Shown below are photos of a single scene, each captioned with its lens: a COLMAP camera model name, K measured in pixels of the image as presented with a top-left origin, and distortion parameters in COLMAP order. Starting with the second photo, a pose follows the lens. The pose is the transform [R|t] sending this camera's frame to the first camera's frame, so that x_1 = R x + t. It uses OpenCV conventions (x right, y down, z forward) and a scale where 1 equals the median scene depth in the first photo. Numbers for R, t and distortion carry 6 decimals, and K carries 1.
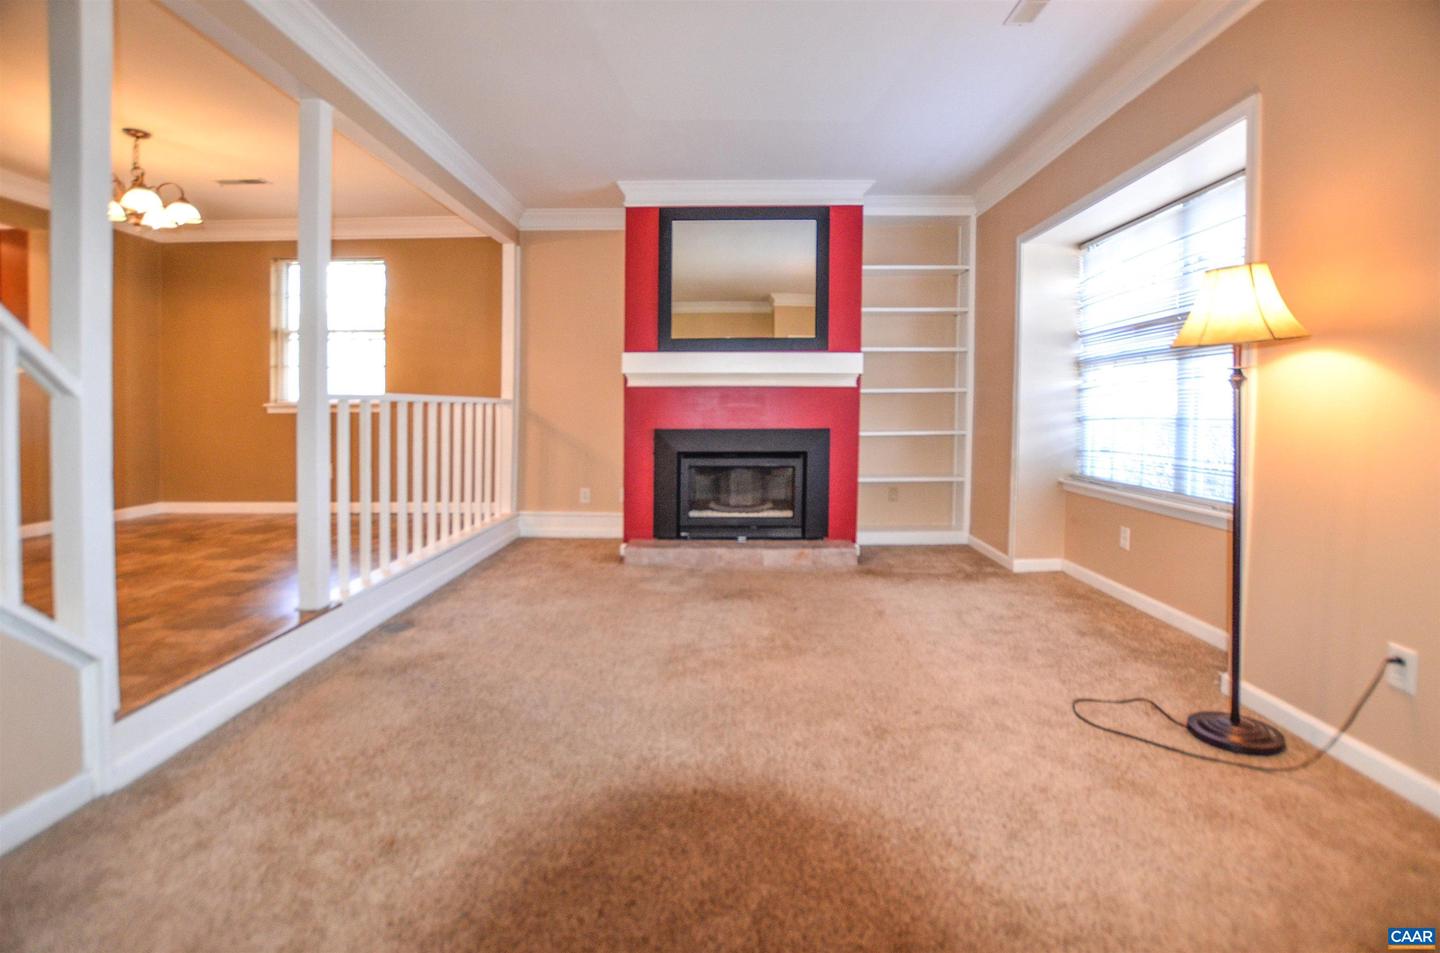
lens RADIAL K [[661.6, 0, 731.2], [0, 661.6, 455.0], [0, 0, 1]] dist [-0.019286, 0.002557]
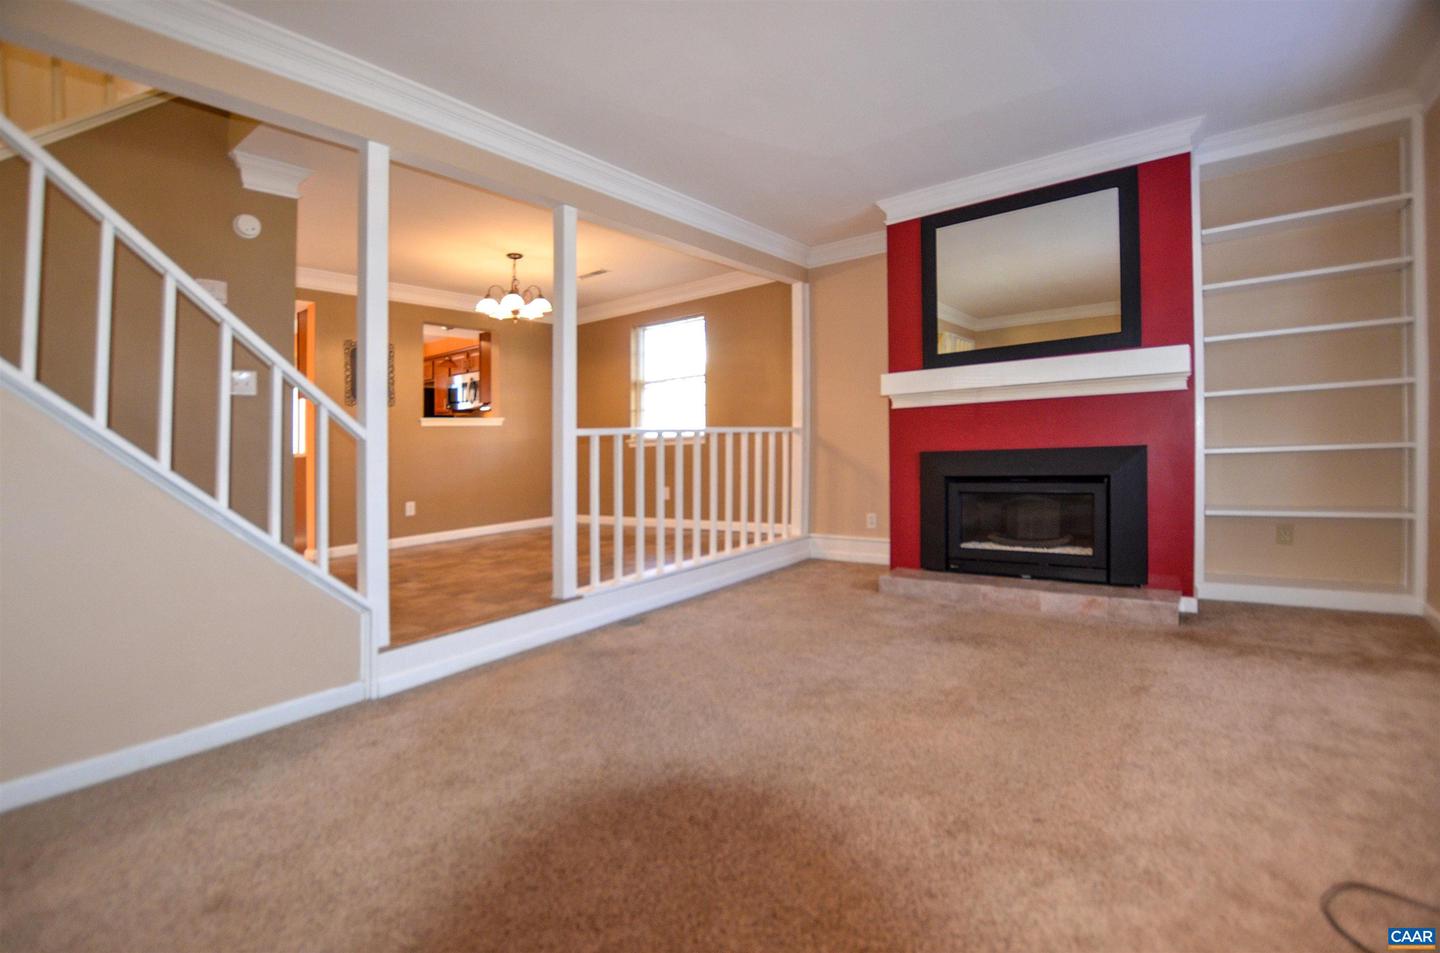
lens RADIAL K [[661.6, 0, 751.6], [0, 661.6, 457.2], [0, 0, 1]] dist [-0.019286, 0.002557]
pose [[0.799127, -0.021183, -0.600789, 0.263682], [-0.001382, 0.999312, -0.037072, 0.003864], [0.601160, 0.030456, 0.798548, 0.108990]]
